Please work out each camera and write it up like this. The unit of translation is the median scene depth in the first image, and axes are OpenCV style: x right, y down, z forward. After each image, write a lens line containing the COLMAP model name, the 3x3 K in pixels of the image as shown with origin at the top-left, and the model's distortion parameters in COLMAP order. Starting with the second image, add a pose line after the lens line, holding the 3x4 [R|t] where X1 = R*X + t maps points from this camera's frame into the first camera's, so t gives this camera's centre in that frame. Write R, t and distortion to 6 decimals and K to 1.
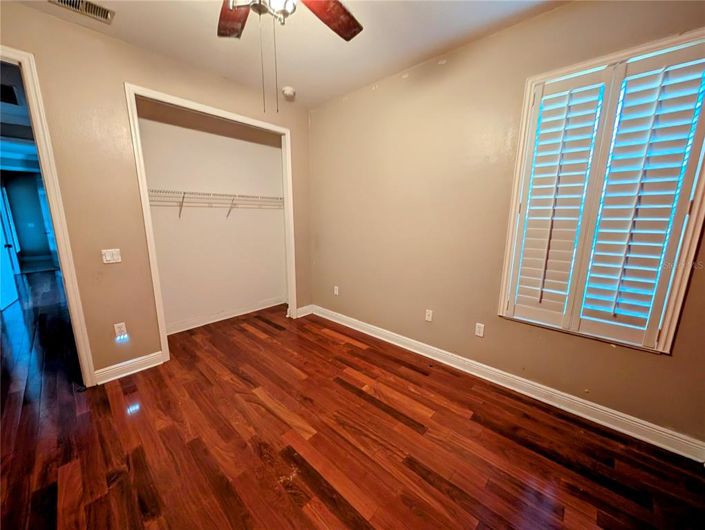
lens RADIAL K [[264.8, 0, 352.5], [0, 264.8, 267.0], [0, 0, 1]] dist [-0.001728, 0.000765]
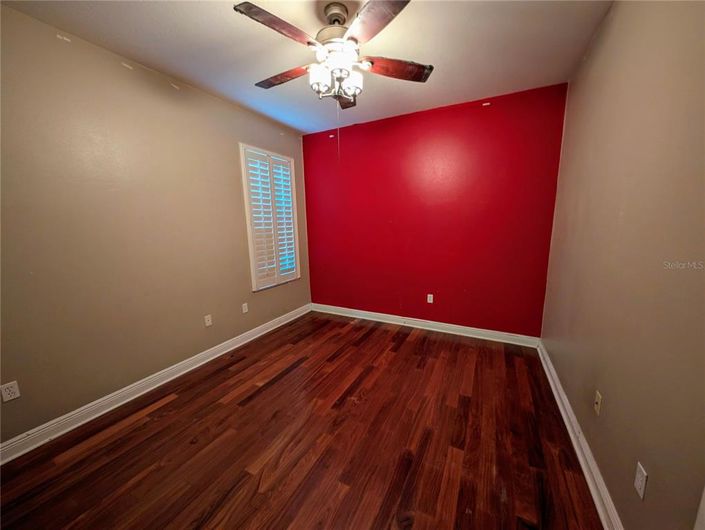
lens RADIAL K [[264.8, 0, 353.3], [0, 264.8, 266.0], [0, 0, 1]] dist [-0.001728, 0.000765]
pose [[-0.252119, -0.158214, 0.954675, -1.053270], [0.200471, 0.956603, 0.211476, -0.170057], [-0.946703, 0.244702, -0.209460, 0.770524]]
